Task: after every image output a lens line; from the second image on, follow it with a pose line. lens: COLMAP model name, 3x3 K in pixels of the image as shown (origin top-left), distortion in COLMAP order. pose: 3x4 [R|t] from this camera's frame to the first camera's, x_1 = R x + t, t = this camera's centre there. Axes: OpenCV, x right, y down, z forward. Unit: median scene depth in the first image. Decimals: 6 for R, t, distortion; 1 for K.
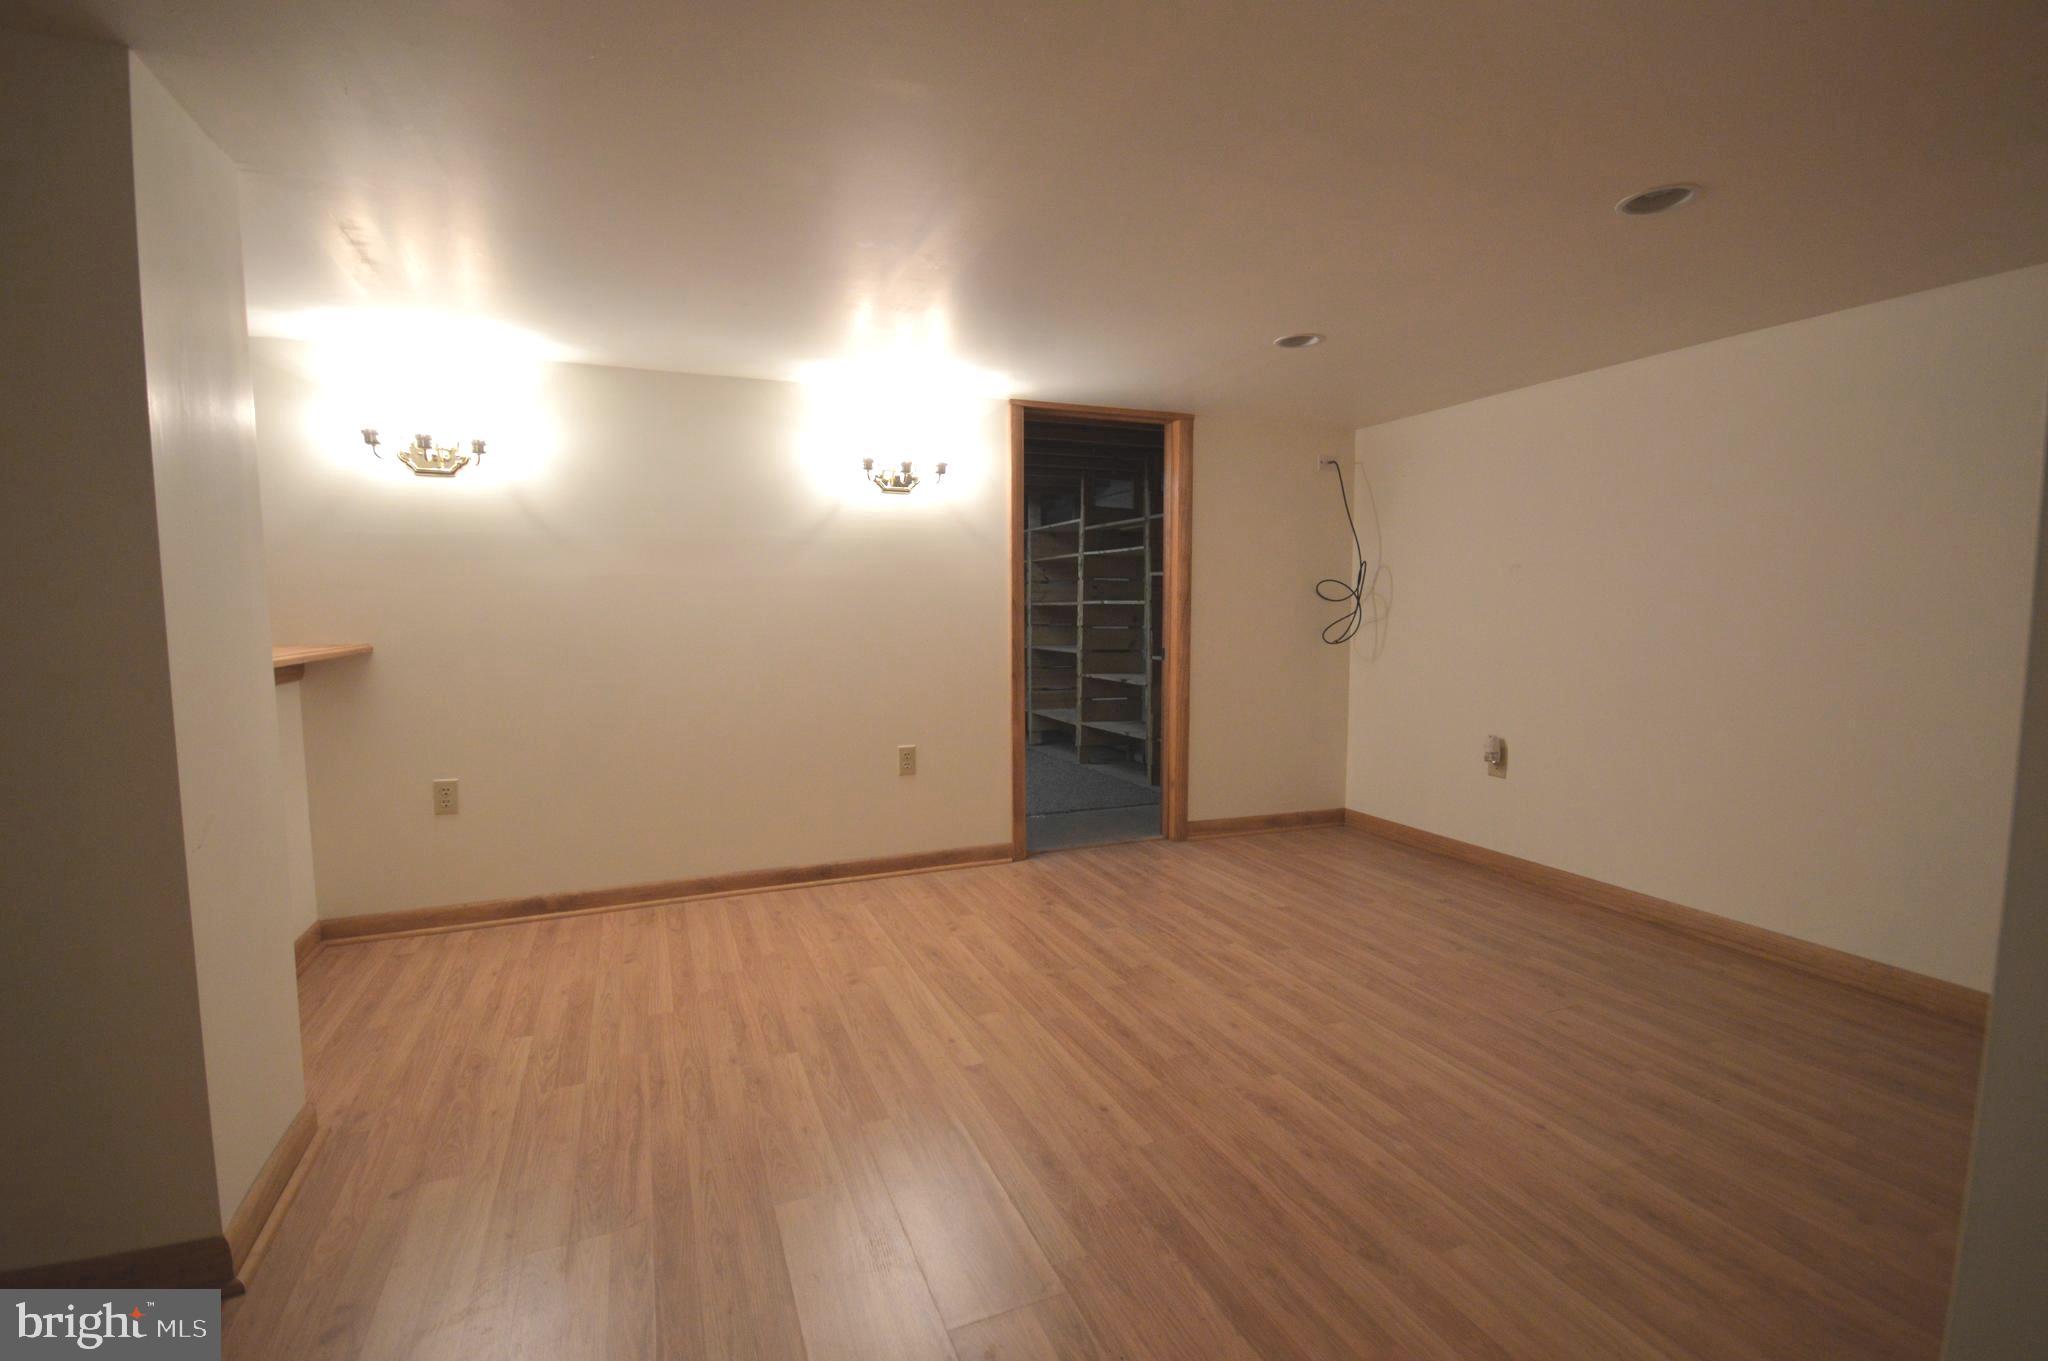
lens RADIAL K [[918.9, 0, 1023.5], [0, 918.9, 685.0], [0, 0, 1]] dist [0.014670, -0.011211]
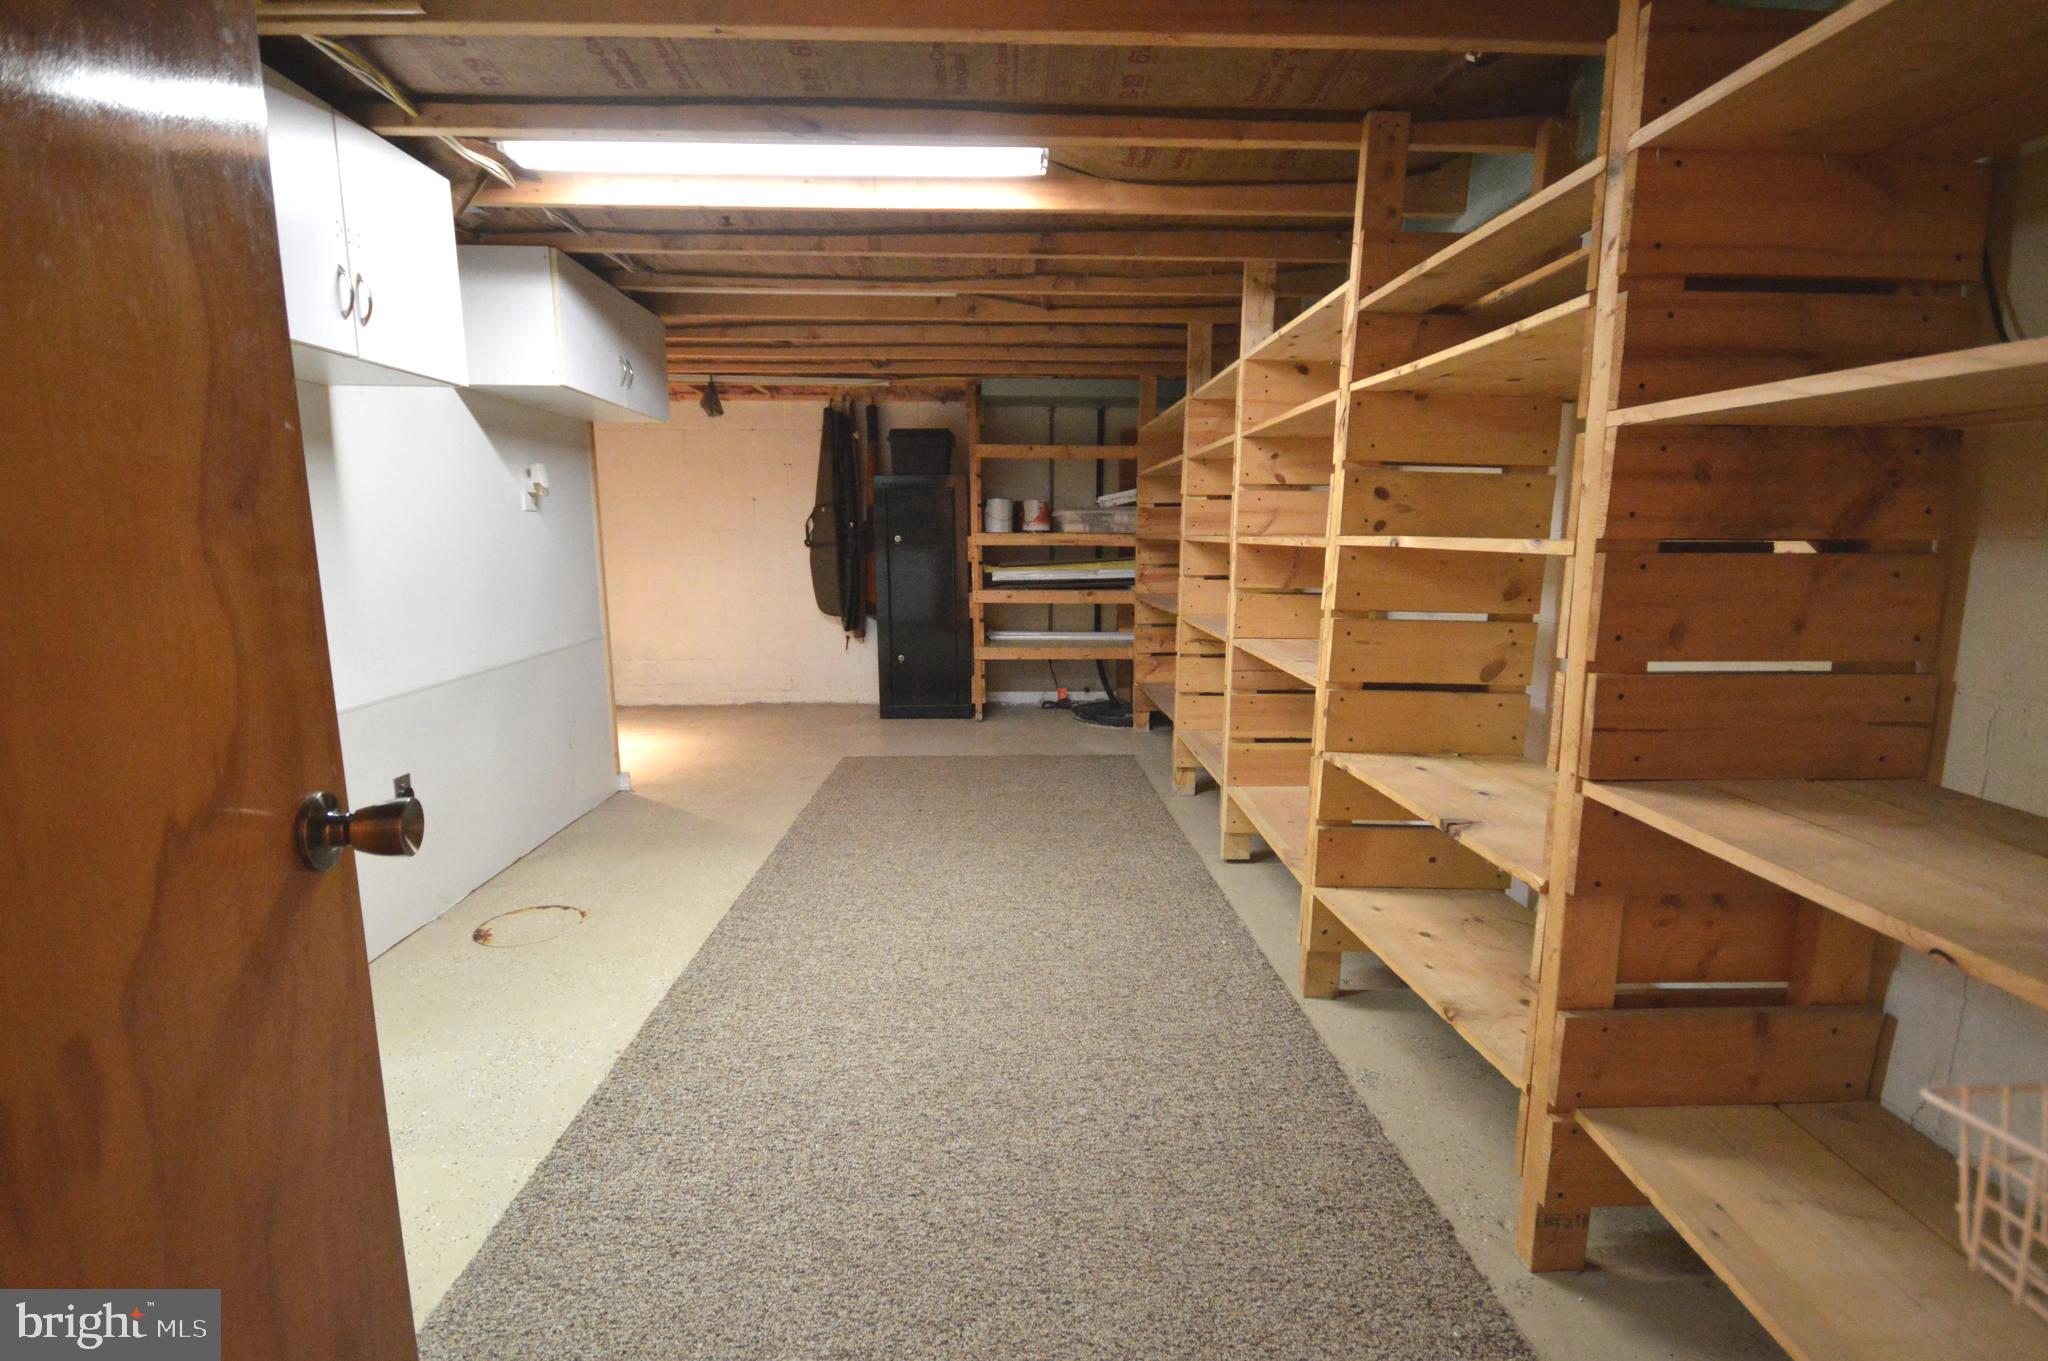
lens RADIAL K [[918.9, 0, 1018.7], [0, 918.9, 679.5], [0, 0, 1]] dist [0.014670, -0.011211]
pose [[0.934581, 0.064374, -0.349878, 0.076319], [-0.037623, 0.995861, 0.082731, -0.063029], [0.353755, -0.064156, 0.933135, 0.649772]]
